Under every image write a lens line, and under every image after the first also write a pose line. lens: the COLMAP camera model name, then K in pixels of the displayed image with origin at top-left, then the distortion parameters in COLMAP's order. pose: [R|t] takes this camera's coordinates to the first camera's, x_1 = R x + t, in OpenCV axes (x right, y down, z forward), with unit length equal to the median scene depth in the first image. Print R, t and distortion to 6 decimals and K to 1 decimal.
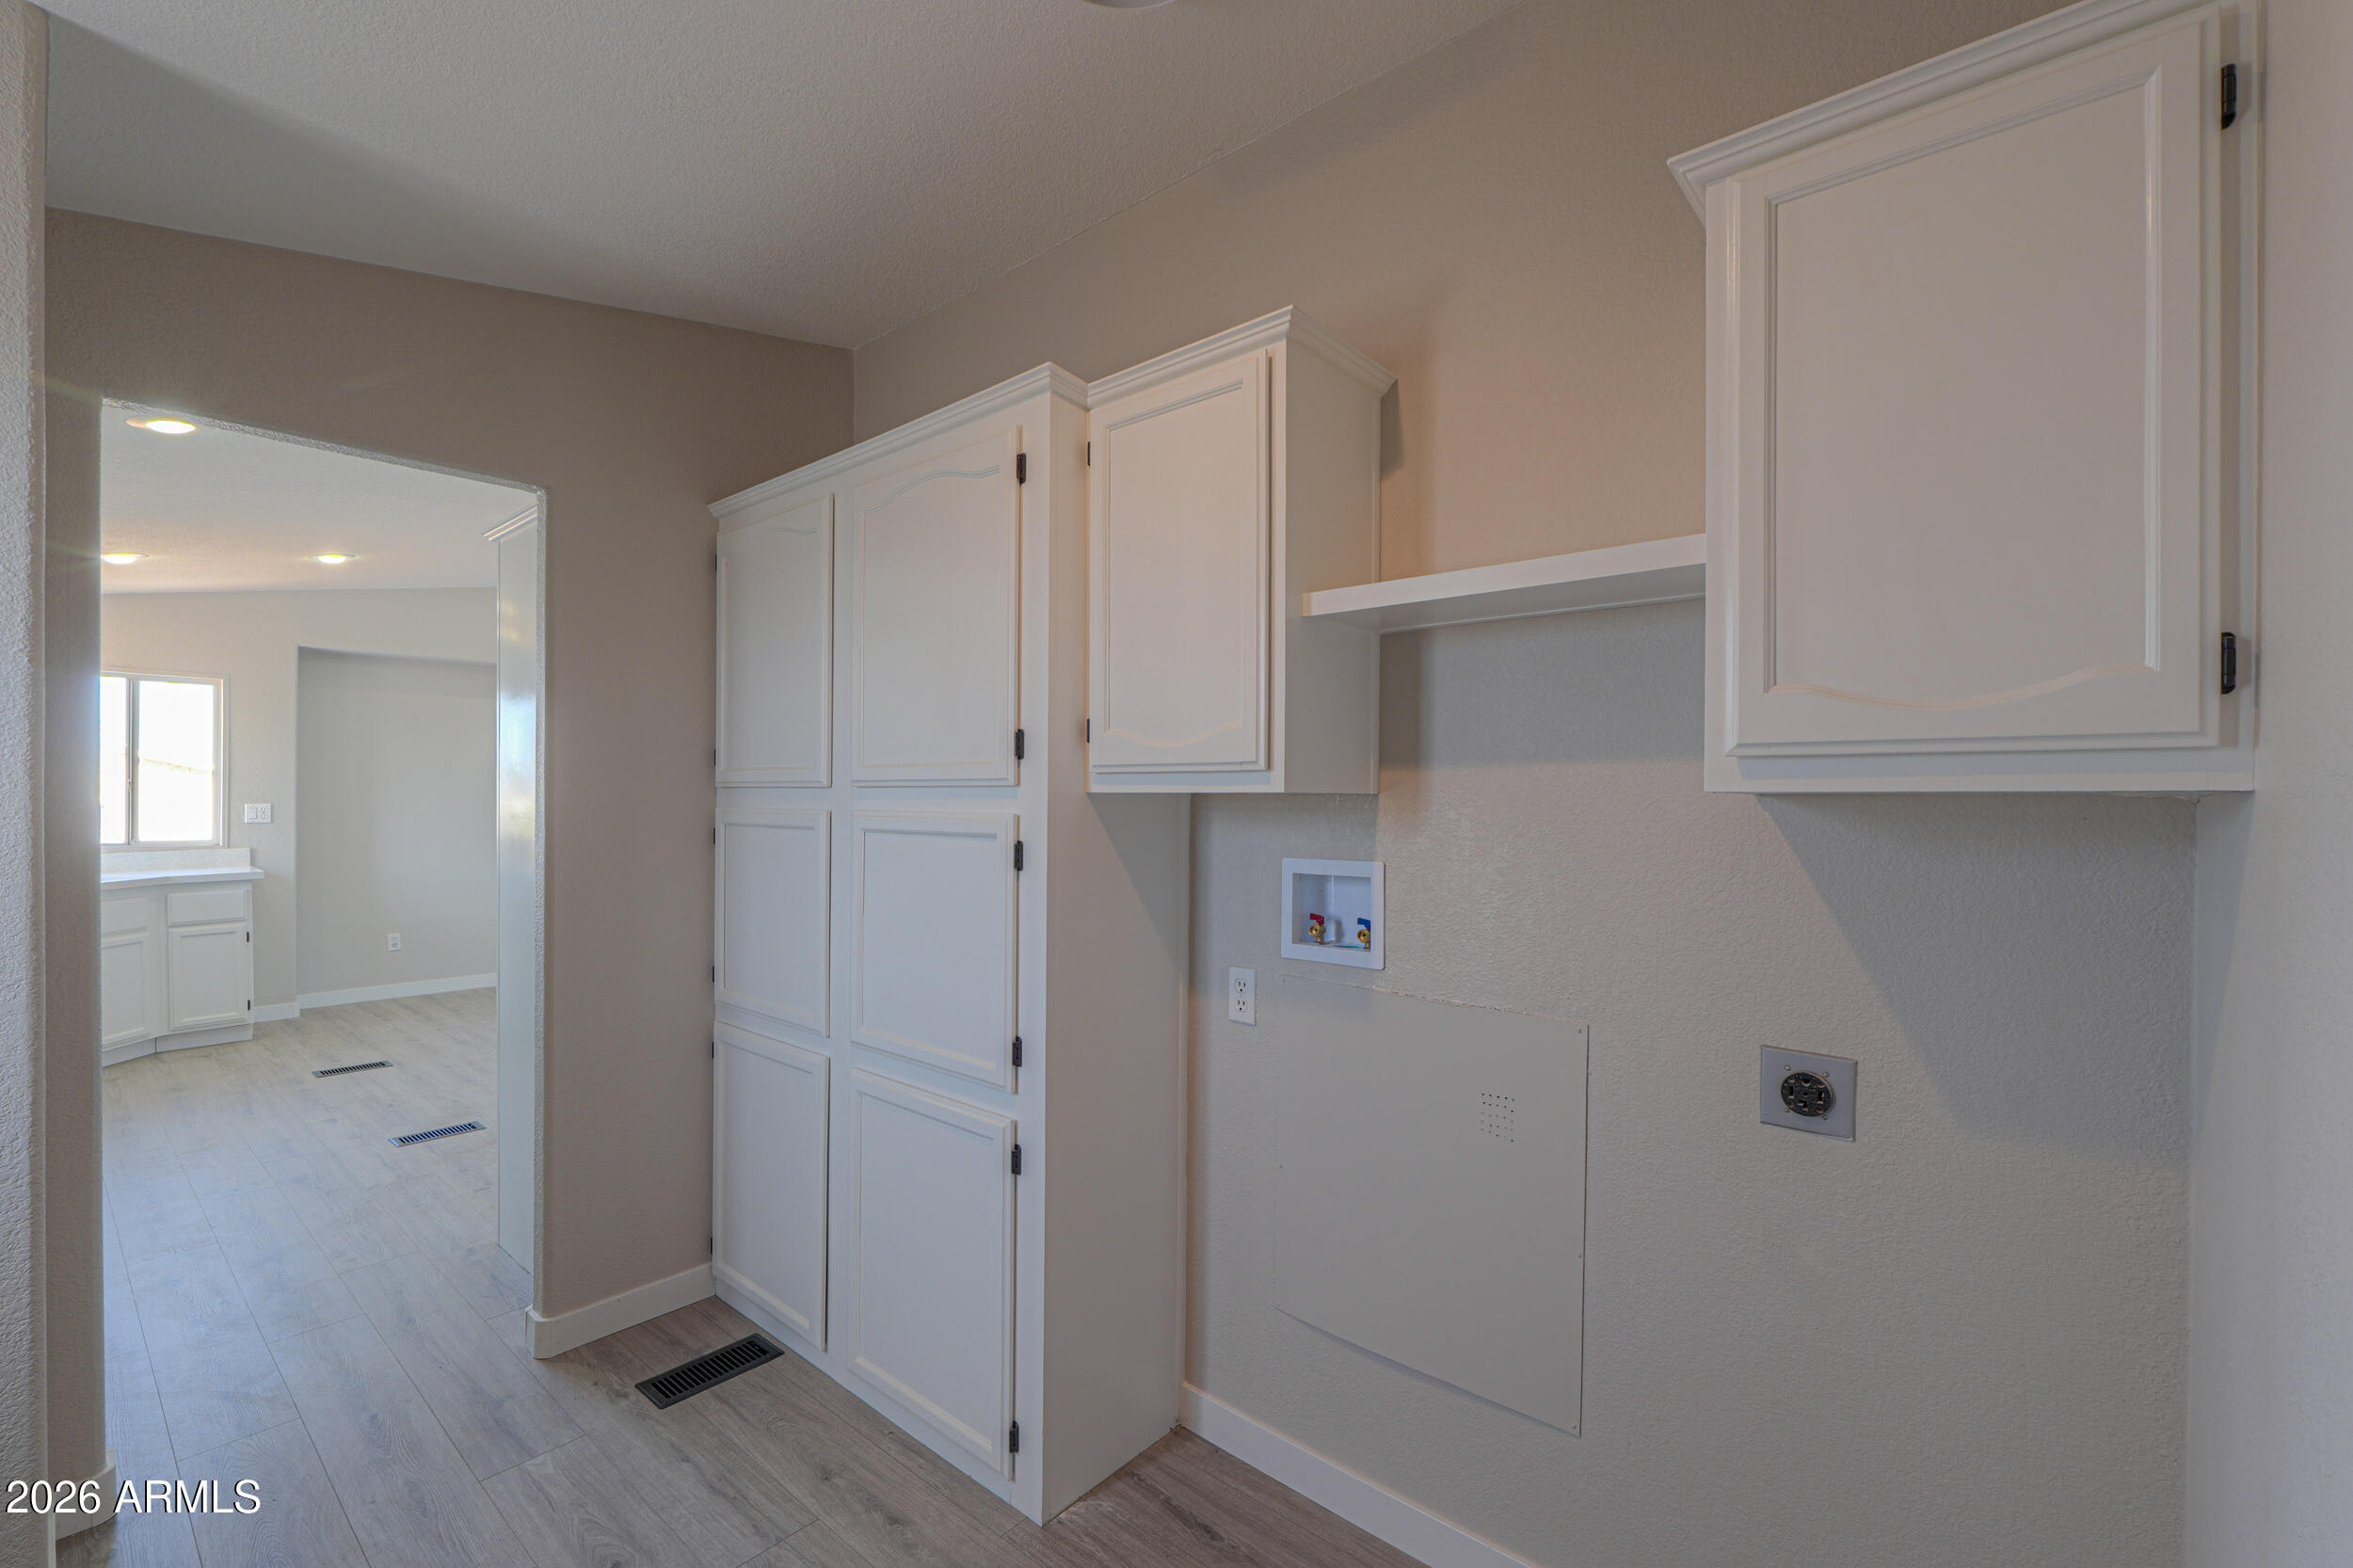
lens RADIAL K [[980.8, 0, 1170.5], [0, 980.8, 796.8], [0, 0, 1]] dist [-0.004705, 0.001270]
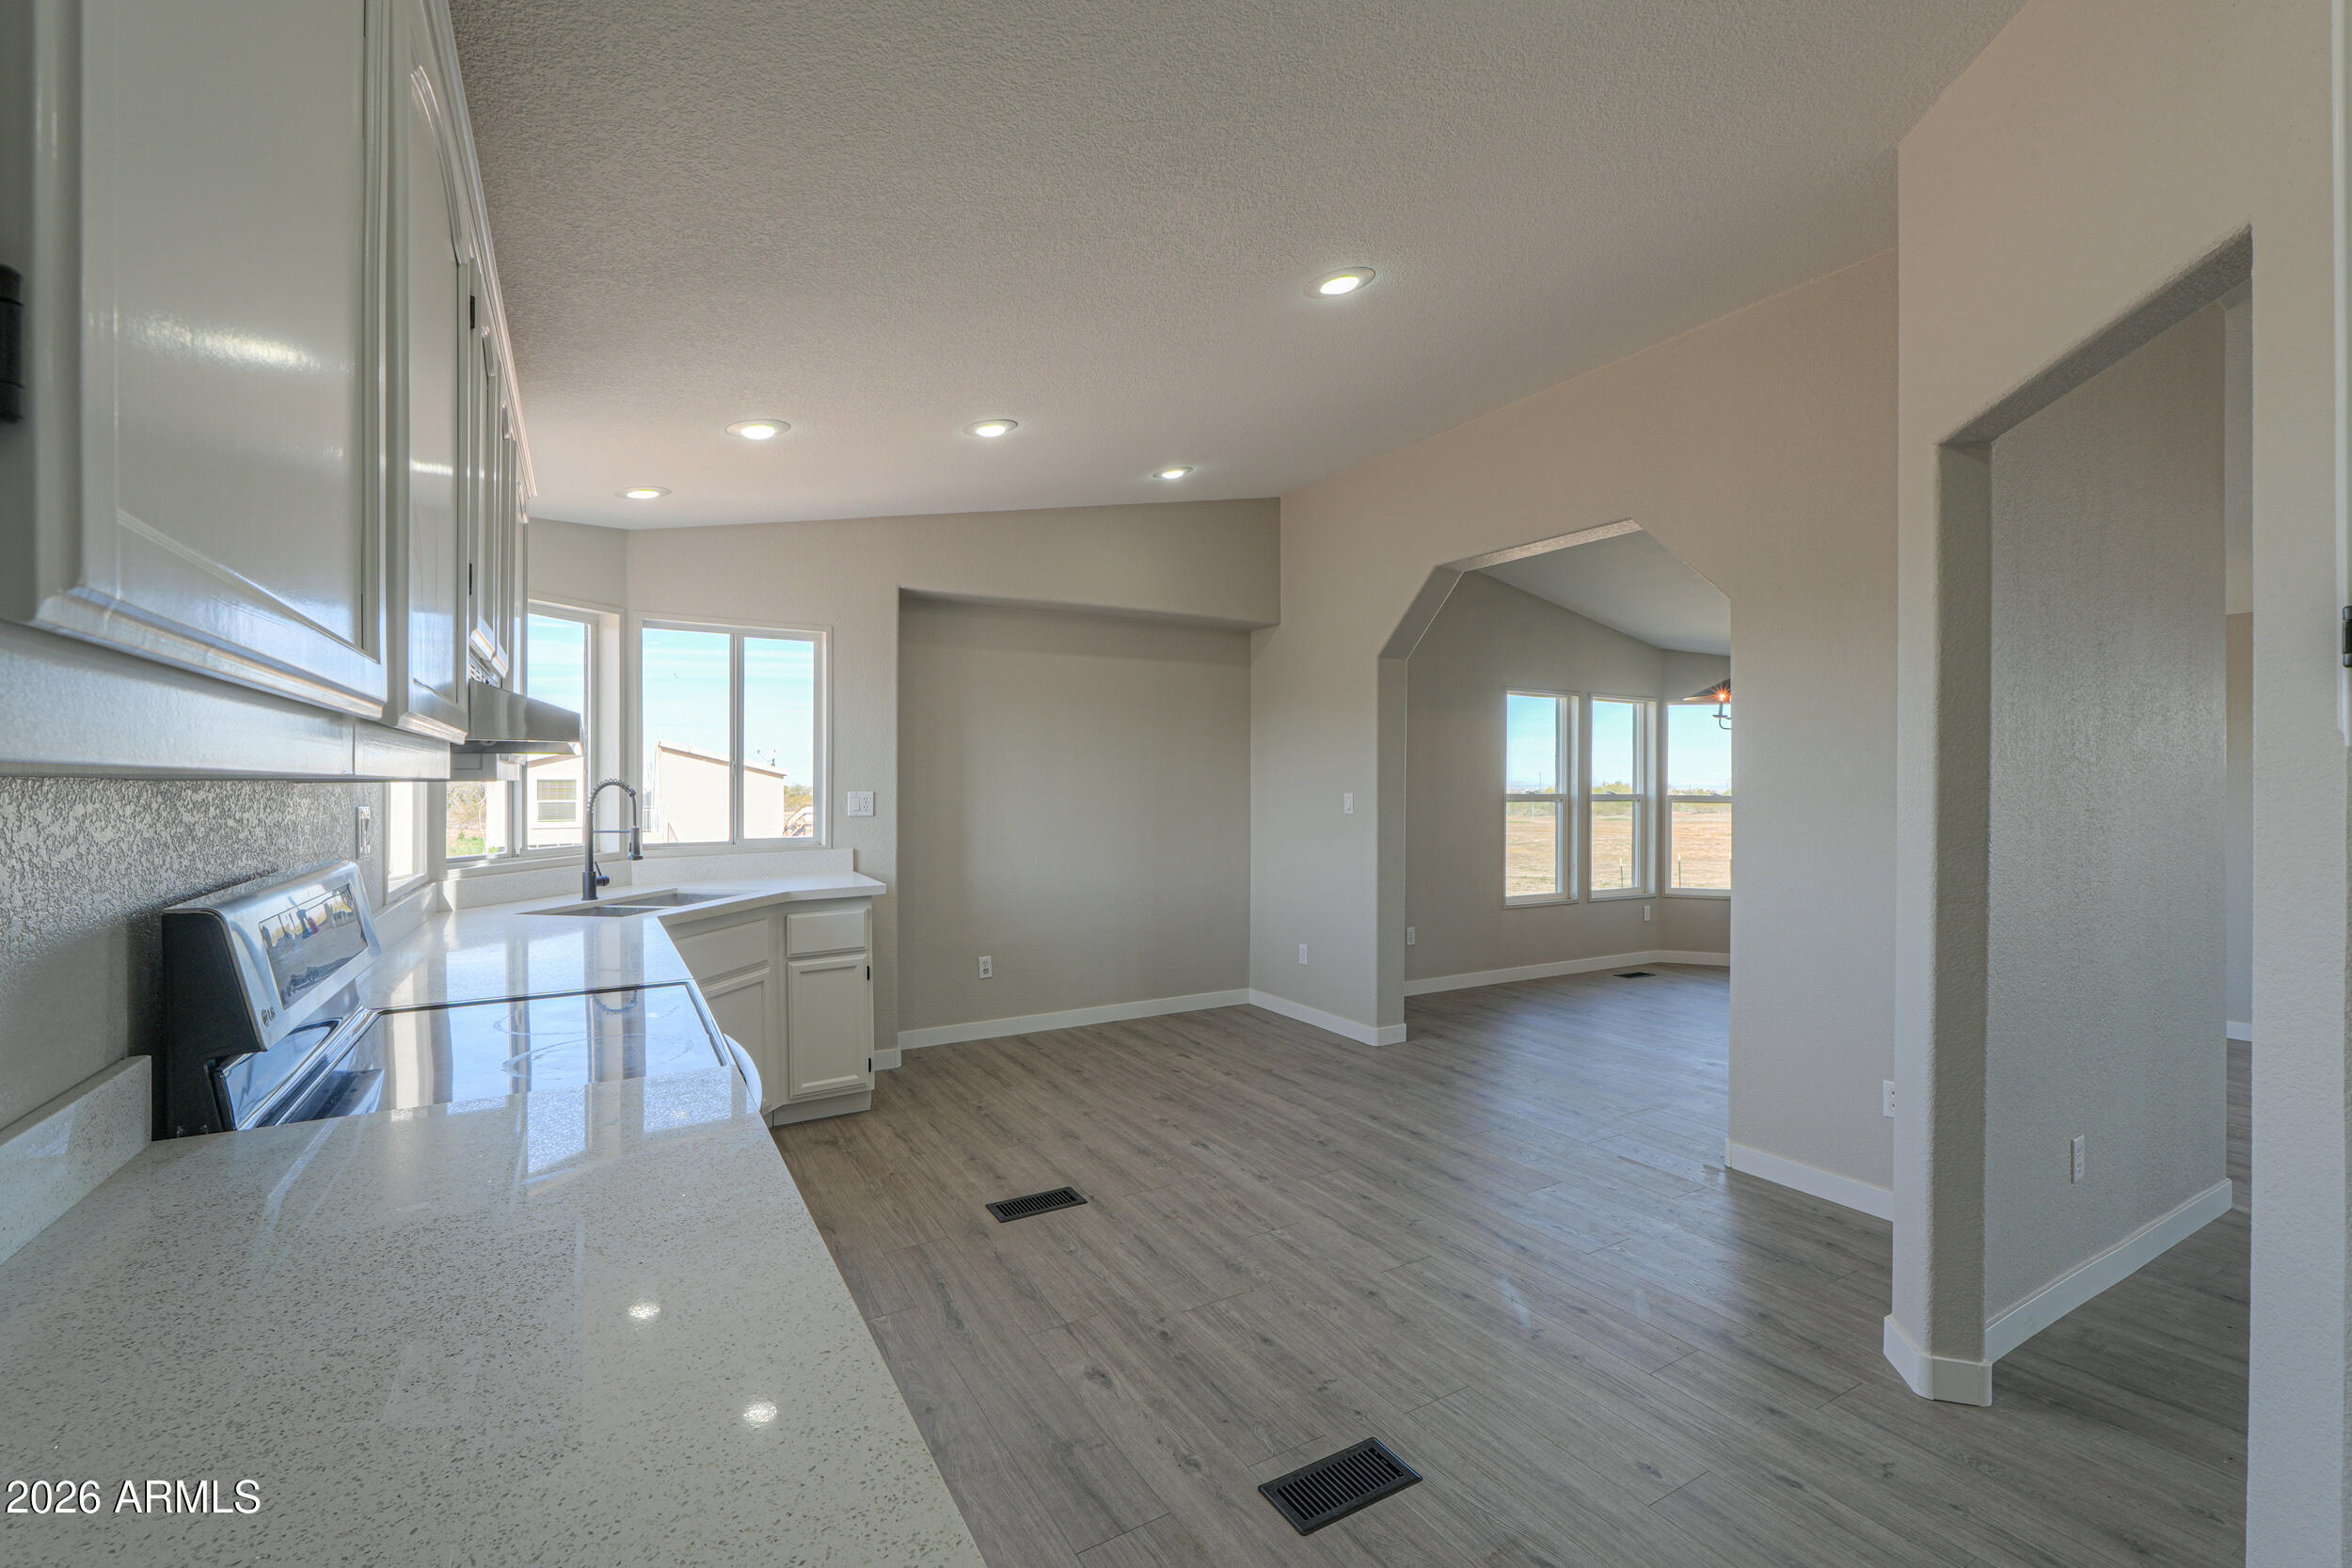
lens RADIAL K [[980.3, 0, 1167.0], [0, 980.3, 772.6], [0, 0, 1]] dist [-0.004705, 0.001270]
pose [[0.944190, -0.007117, -0.329325, -0.486007], [0.006146, 0.999973, -0.003989, -0.003767], [0.329345, 0.001743, 0.944208, 0.375277]]
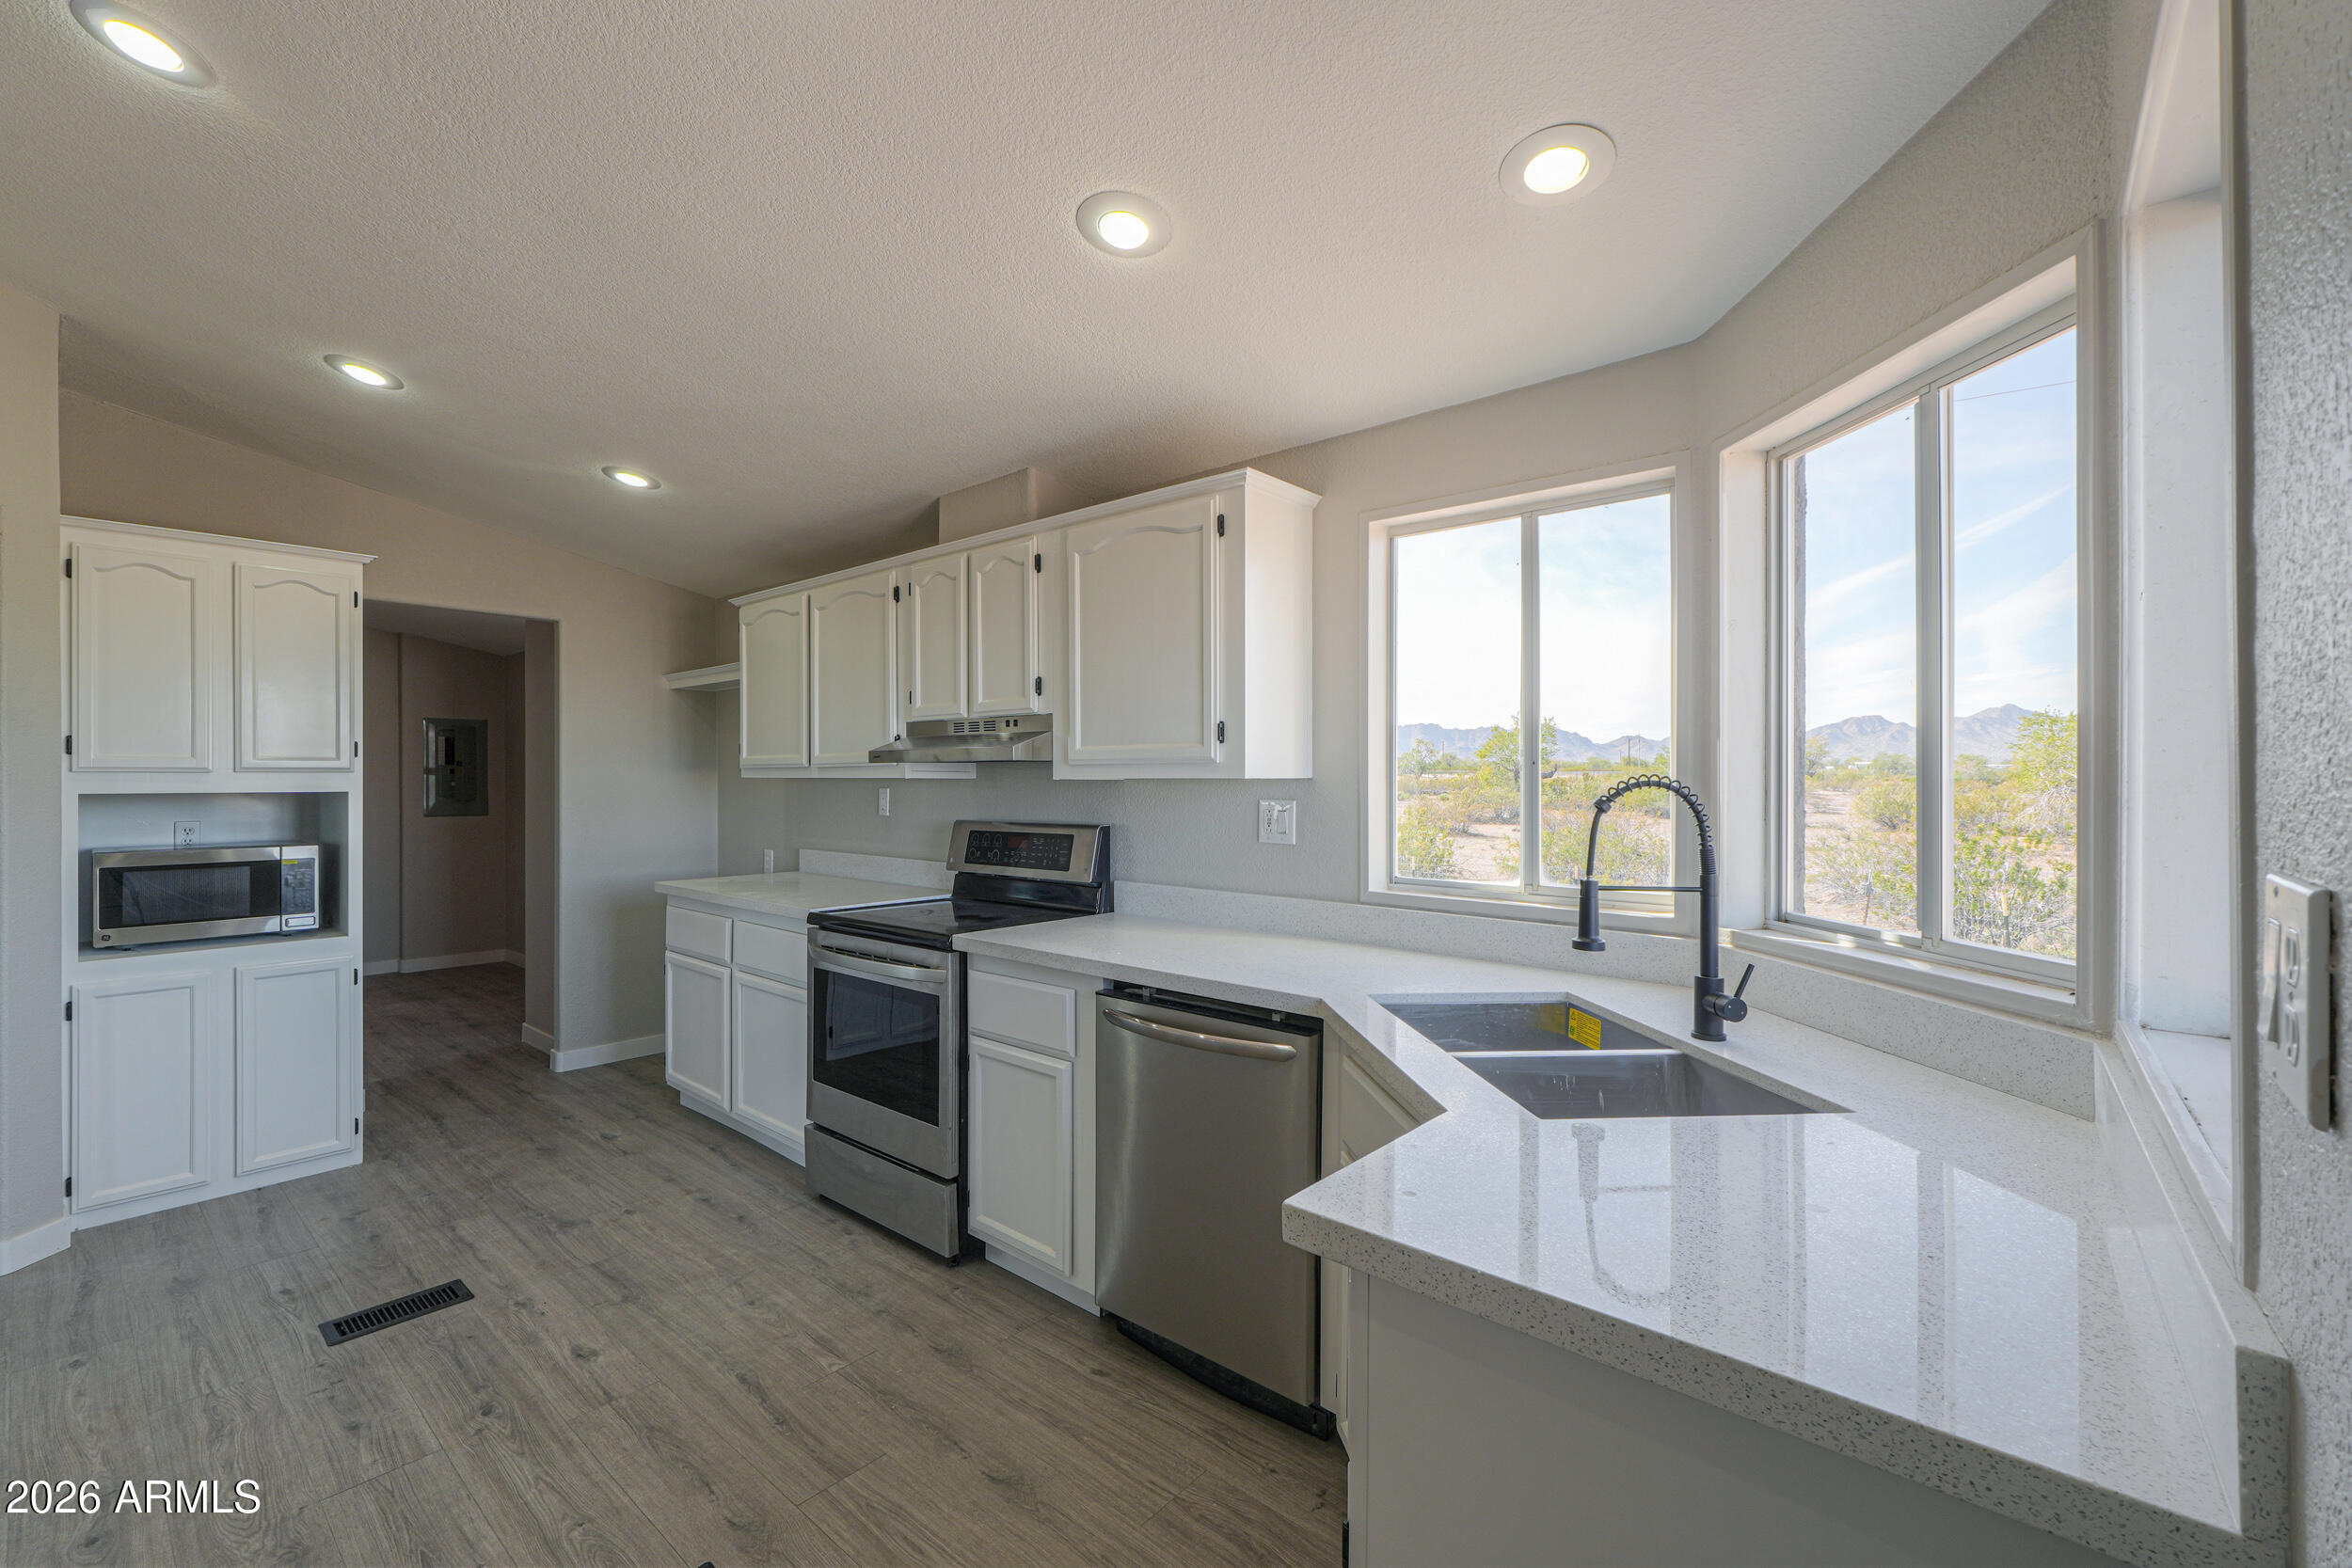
lens RADIAL K [[980.3, 0, 1167.5], [0, 980.3, 779.9], [0, 0, 1]] dist [-0.004705, 0.001270]
pose [[-0.999967, -0.004042, 0.007093, -0.912673], [-0.004065, 0.999987, -0.003227, -0.001423], [-0.007080, -0.003256, -0.999970, 1.191217]]
